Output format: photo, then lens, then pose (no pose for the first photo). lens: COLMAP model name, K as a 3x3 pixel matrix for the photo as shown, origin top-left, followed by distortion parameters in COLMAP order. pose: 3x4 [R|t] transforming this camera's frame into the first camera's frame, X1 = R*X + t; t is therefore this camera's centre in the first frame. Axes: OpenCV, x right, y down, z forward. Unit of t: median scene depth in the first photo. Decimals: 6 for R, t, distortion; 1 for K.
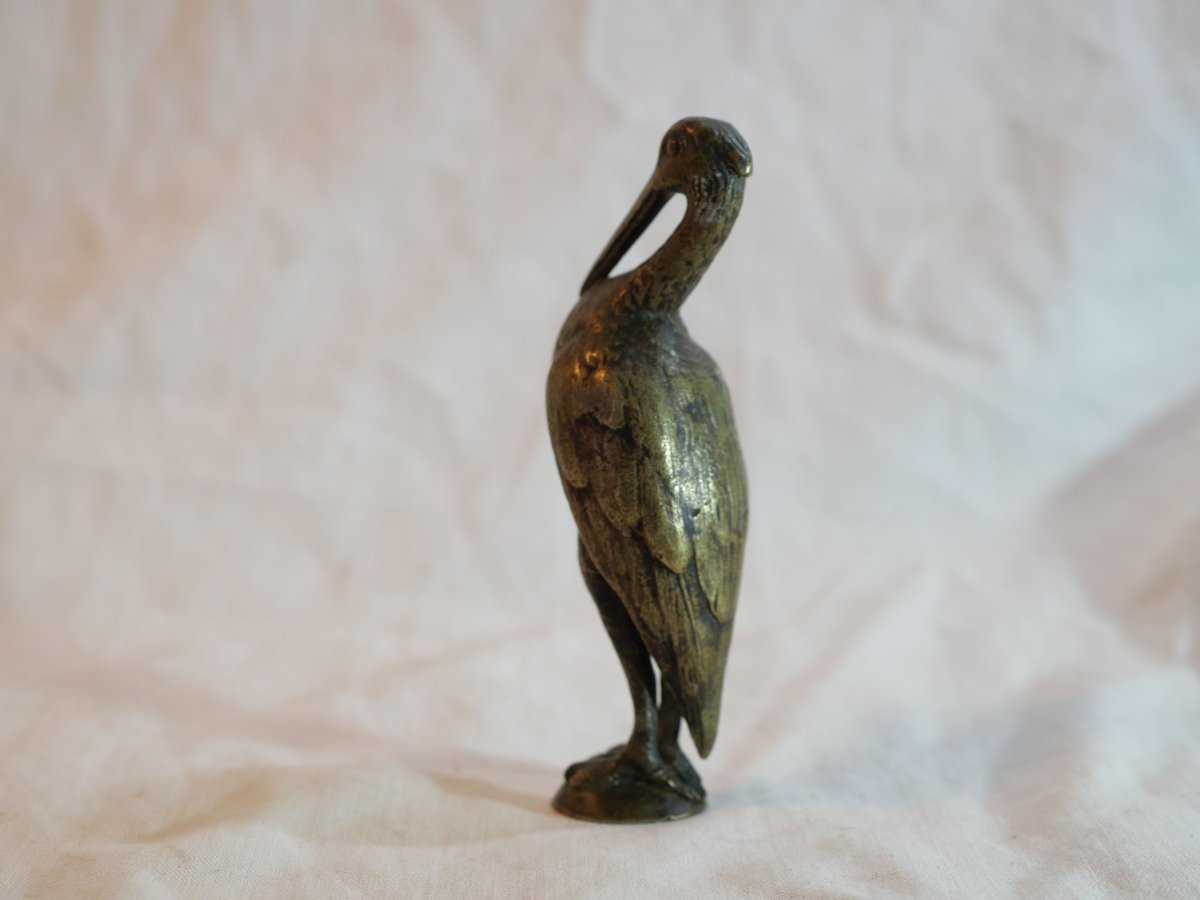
lens RADIAL K [[2167.5, 0, 603.3], [0, 2167.5, 448.3], [0, 0, 1]] dist [0.026161, 0.000000]
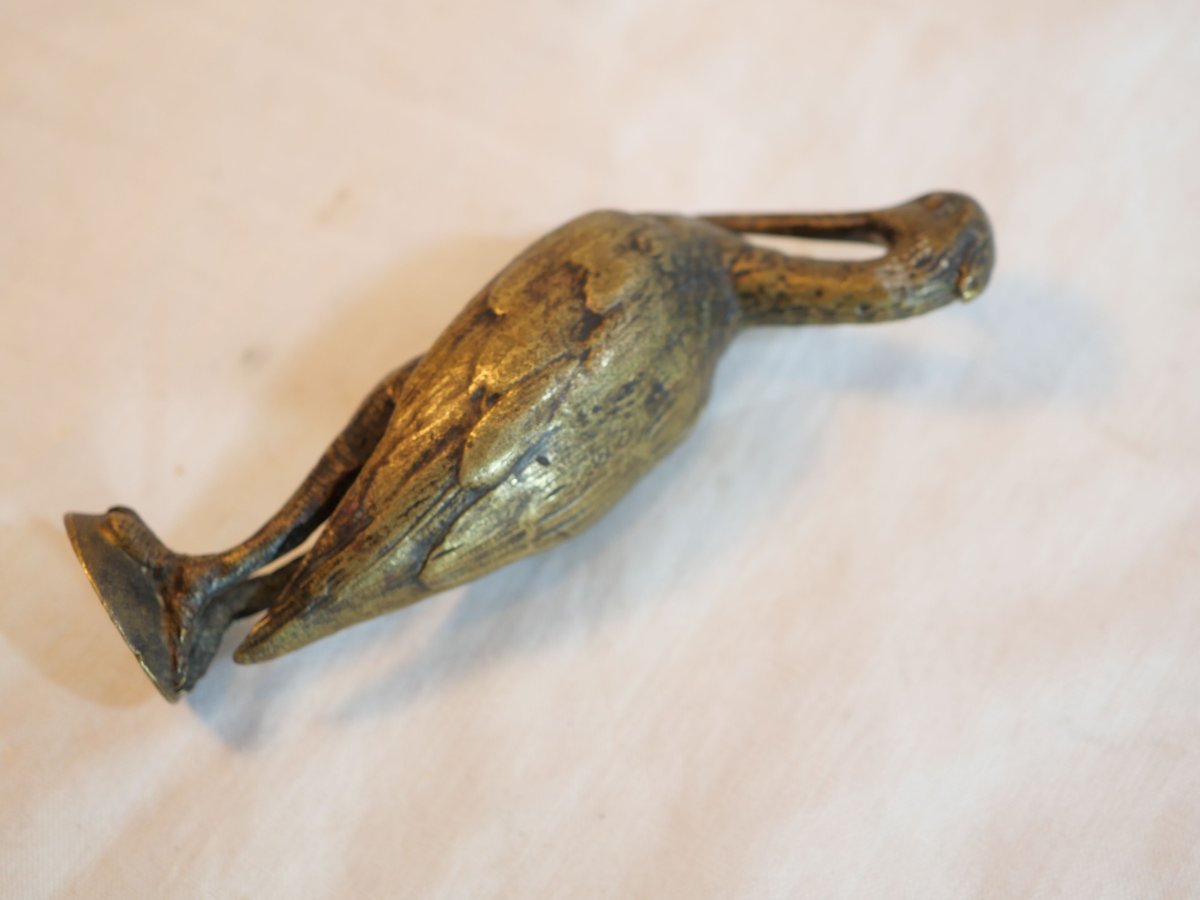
lens RADIAL K [[2167.5, 0, 602.2], [0, 2167.5, 442.4], [0, 0, 1]] dist [0.026161, 0.000000]
pose [[0.501354, 0.864766, -0.028692, 0.067701], [-0.845967, 0.482955, -0.226041, 0.173641], [-0.181616, 0.137599, 0.973695, 0.285348]]
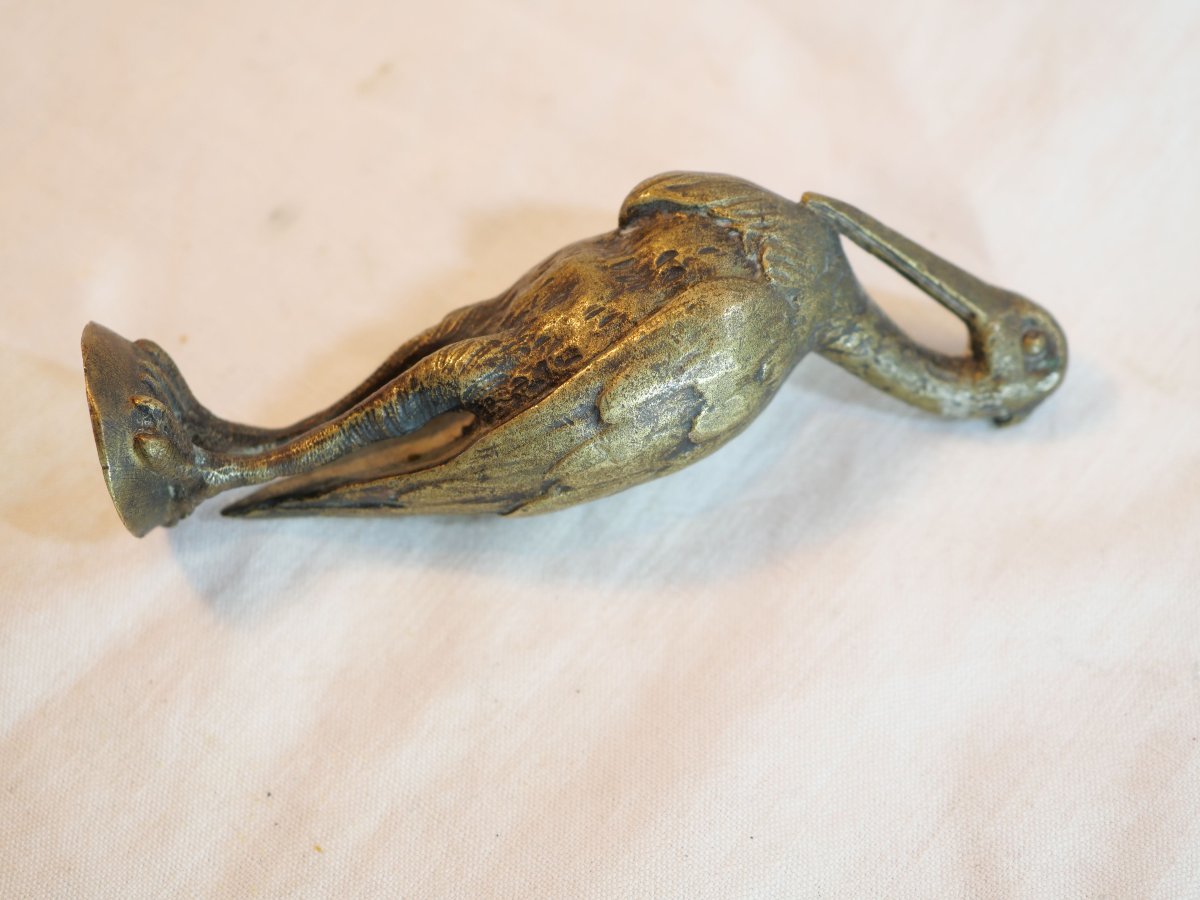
lens RADIAL K [[2167.5, 0, 590.0], [0, 2167.5, 450.1], [0, 0, 1]] dist [0.026161, 0.000000]
pose [[0.049194, 0.456285, 0.888473, -0.629169], [-0.950868, 0.293627, -0.098146, 0.093723], [-0.305662, -0.839992, 0.448312, 0.673829]]
